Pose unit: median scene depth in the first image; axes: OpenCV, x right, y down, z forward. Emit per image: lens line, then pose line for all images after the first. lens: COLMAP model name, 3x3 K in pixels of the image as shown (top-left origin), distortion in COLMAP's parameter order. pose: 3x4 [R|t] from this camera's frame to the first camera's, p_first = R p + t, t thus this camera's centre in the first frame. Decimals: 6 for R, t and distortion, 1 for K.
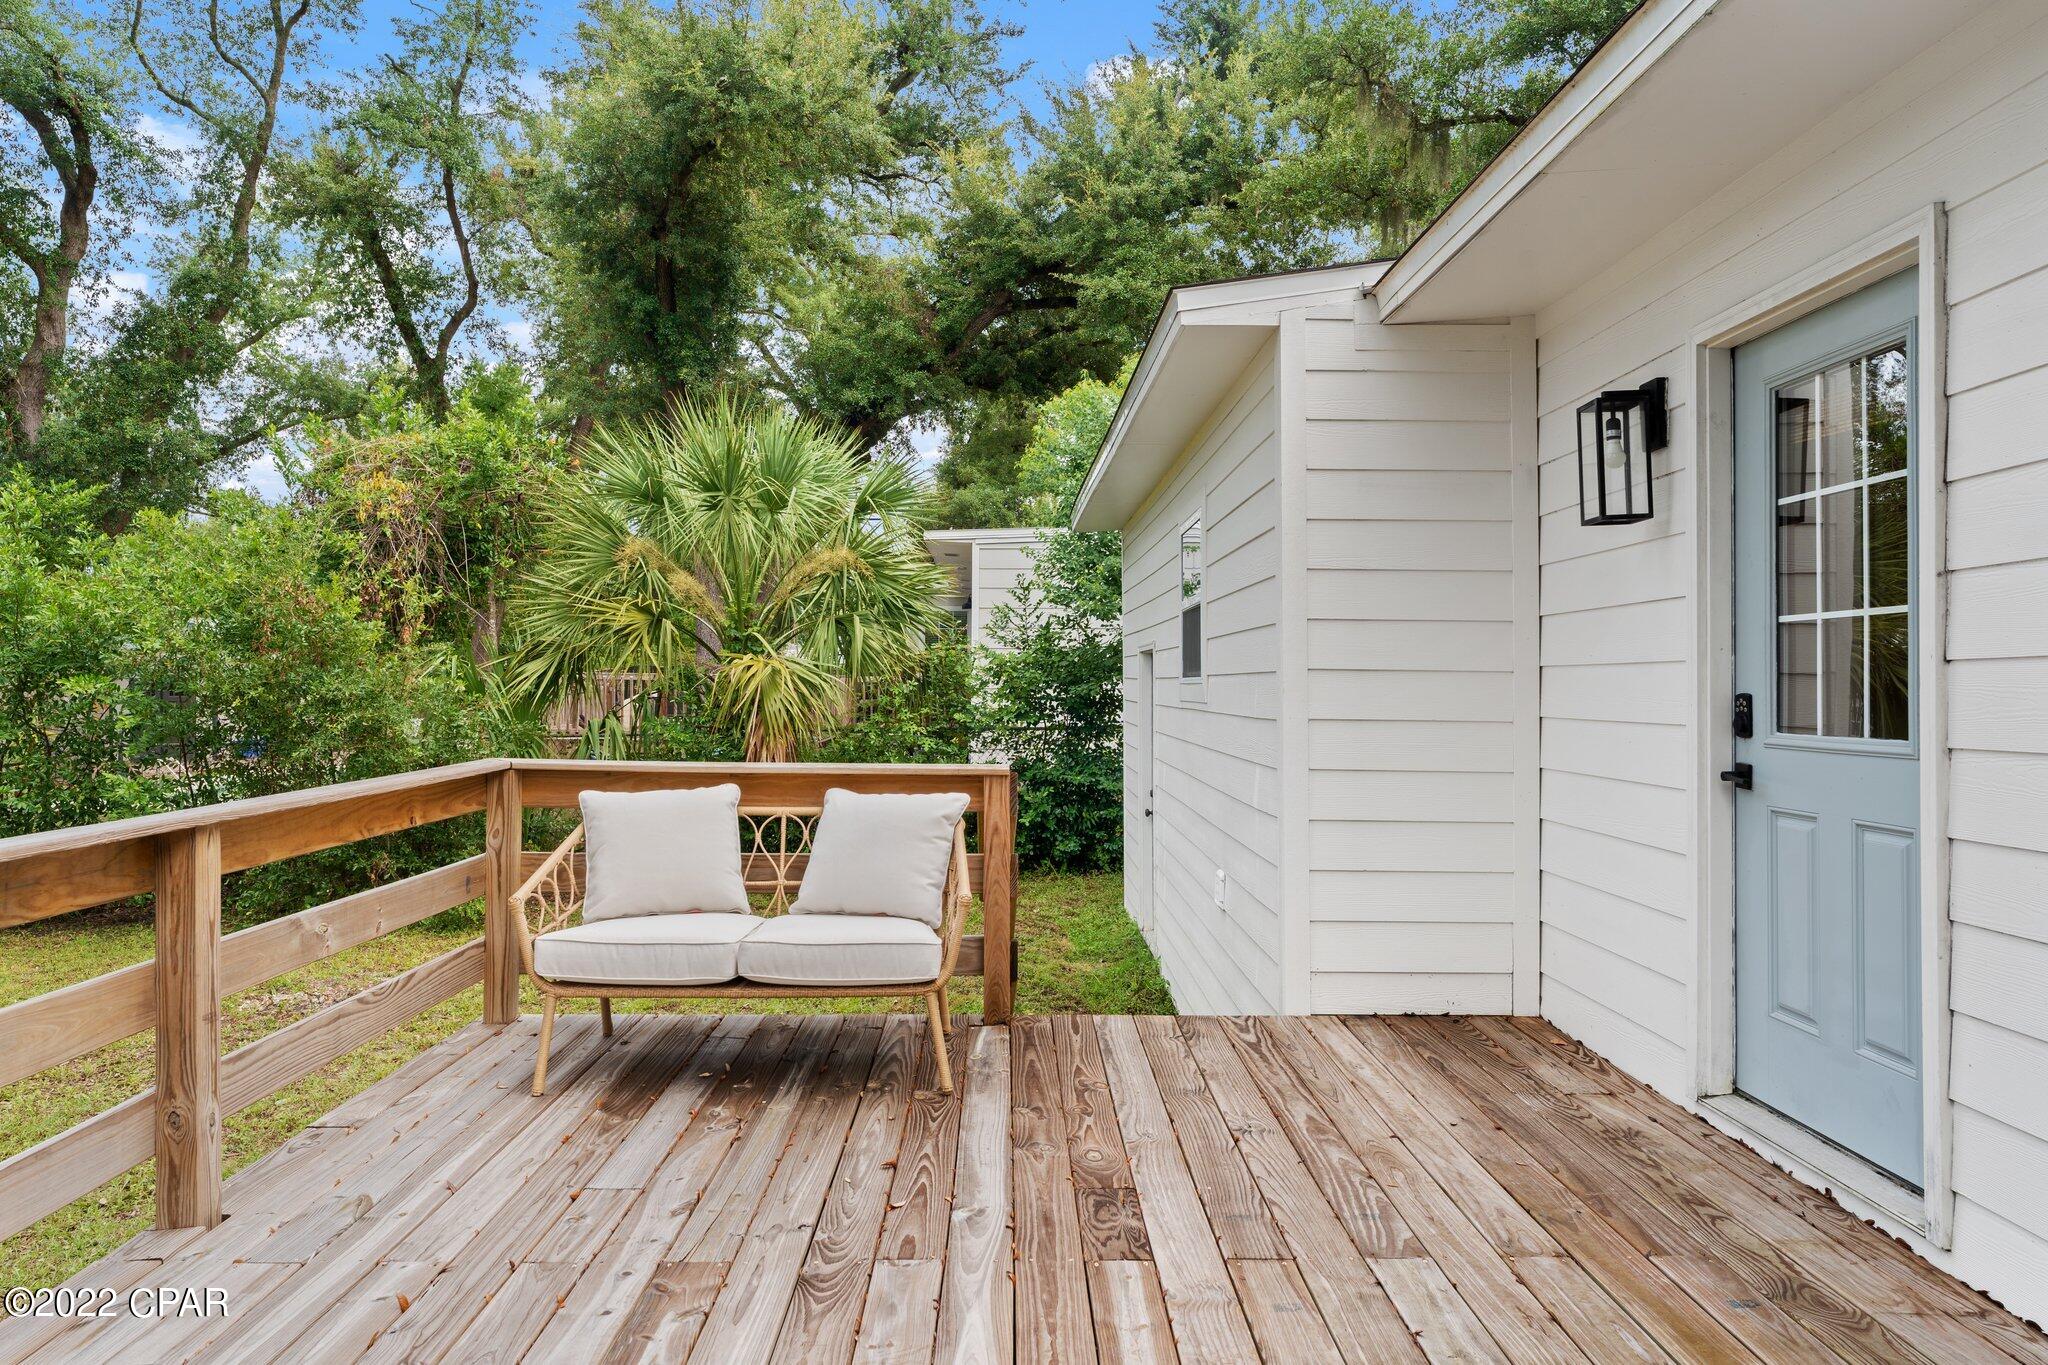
lens RADIAL K [[1375.7, 0, 1022.5], [0, 1375.7, 685.6], [0, 0, 1]] dist [-0.000316, -0.000524]
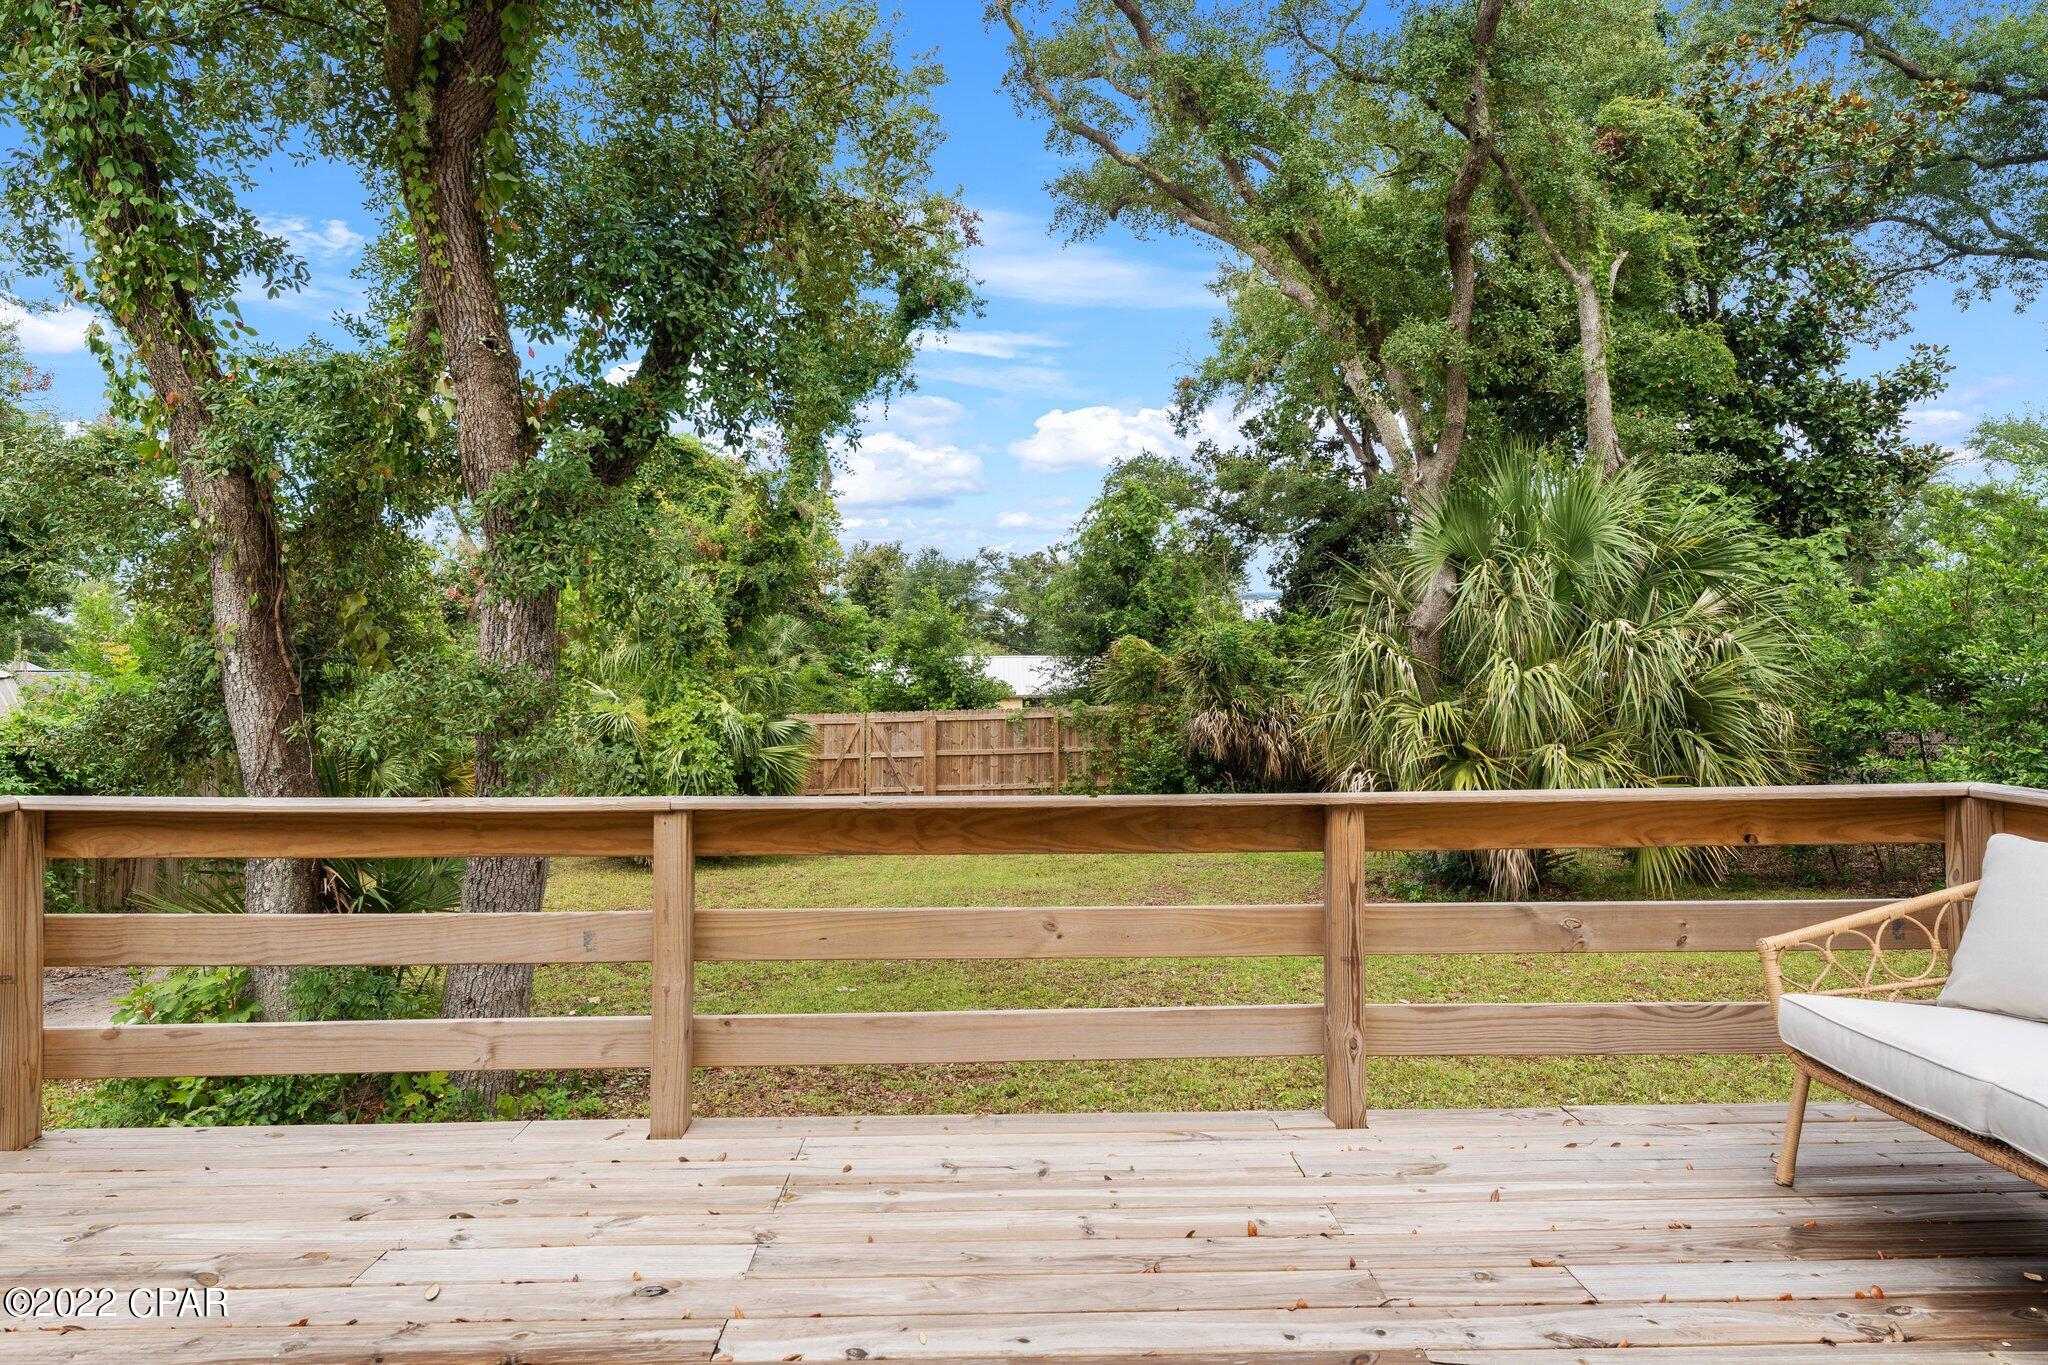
lens RADIAL K [[1132.3, 0, 1015.5], [0, 1132.3, 656.5], [0, 0, 1]] dist [0.000361, 0.000382]
pose [[0.006331, -0.039301, -0.999207, 0.353924], [0.002260, 0.999225, -0.039287, 0.006437], [0.999977, -0.002010, 0.006415, 0.557644]]
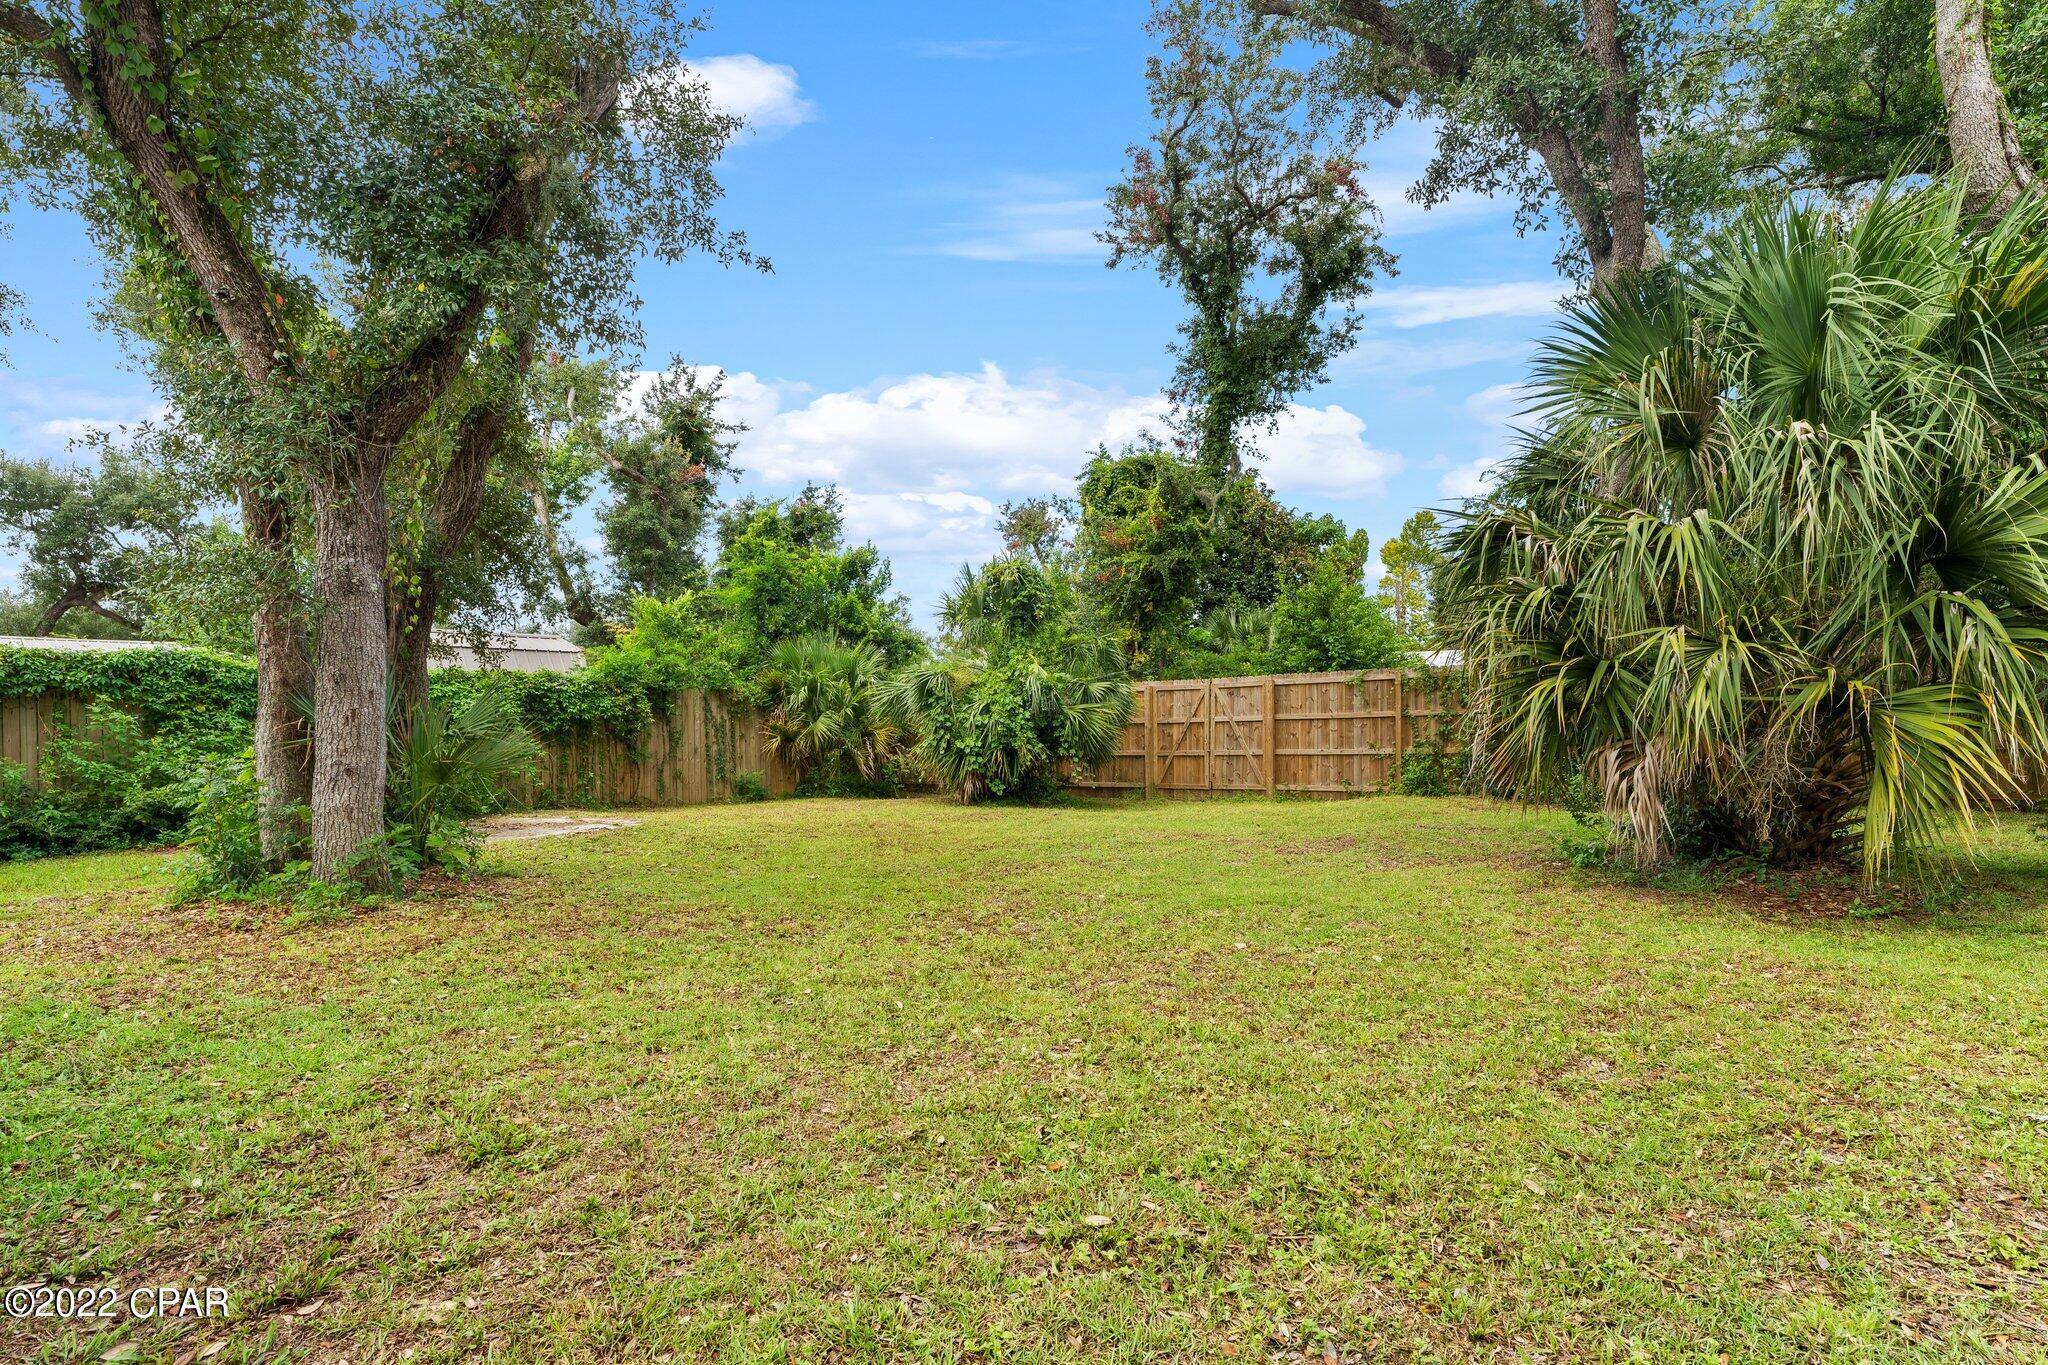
lens RADIAL K [[988.9, 0, 1023.2], [0, 988.9, 728.2], [0, 0, 1]] dist [0.000504, 0.000216]
pose [[-0.557861, 0.011453, -0.829855, -0.497975], [0.004847, 0.999933, 0.010542, 0.267971], [0.829920, 0.001859, -0.557879, 1.946985]]
